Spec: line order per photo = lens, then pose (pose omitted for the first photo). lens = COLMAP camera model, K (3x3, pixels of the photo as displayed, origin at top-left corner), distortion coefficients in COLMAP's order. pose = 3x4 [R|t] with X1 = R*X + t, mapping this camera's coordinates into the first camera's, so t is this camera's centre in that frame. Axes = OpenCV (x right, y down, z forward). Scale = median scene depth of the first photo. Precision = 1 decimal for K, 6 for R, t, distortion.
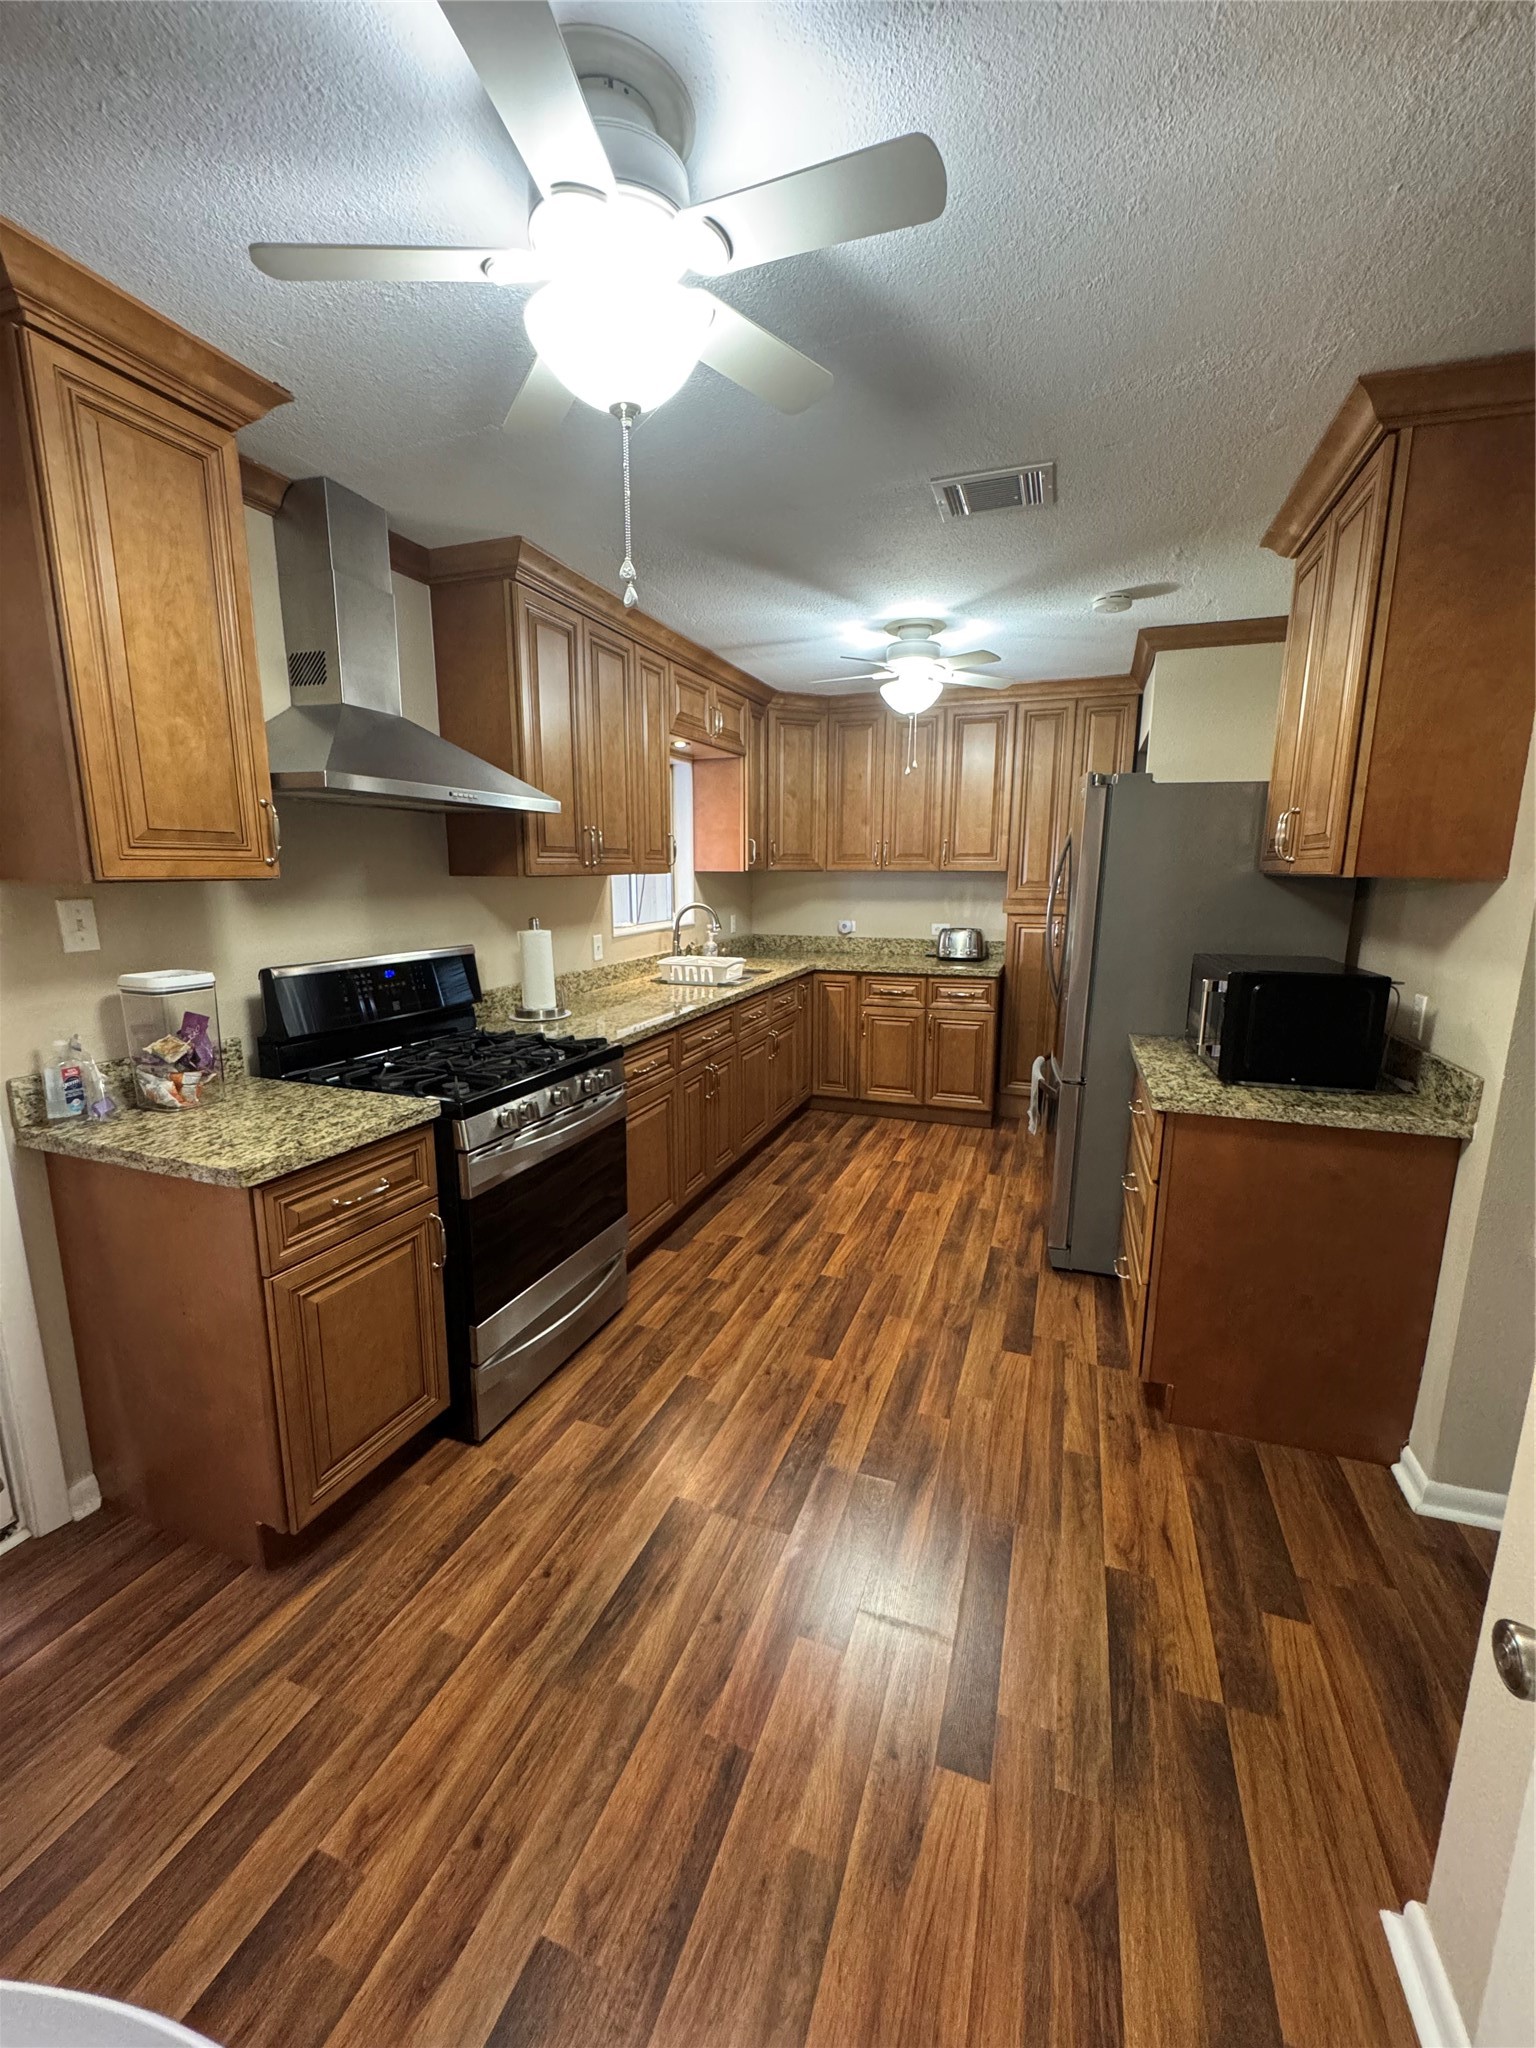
lens RADIAL K [[816.3, 0, 768.2], [0, 816.3, 1020.9], [0, 0, 1]] dist [-0.001039, -0.000048]
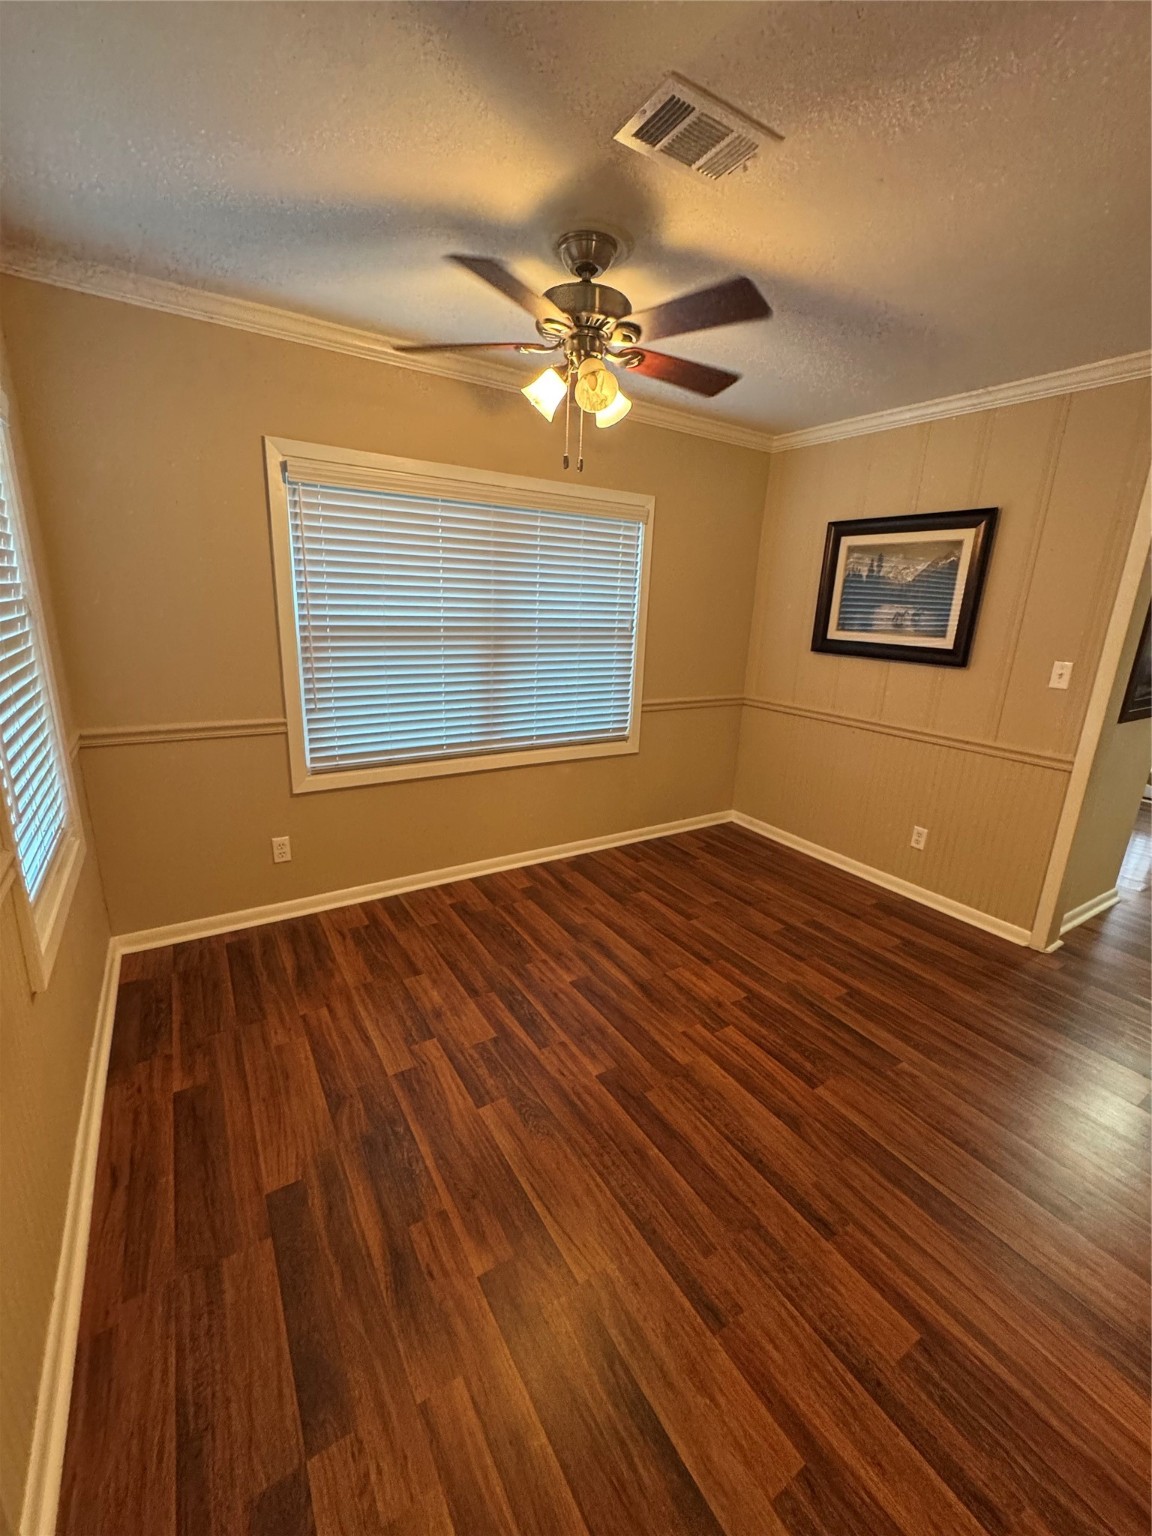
lens RADIAL K [[612.3, 0, 573.6], [0, 612.3, 763.4], [0, 0, 1]] dist [-0.001039, -0.000048]
pose [[-0.609915, 0.179400, -0.771893, 0.795191], [-0.186562, 0.914157, 0.359877, -0.218930], [0.770193, 0.363500, -0.524090, 1.196826]]
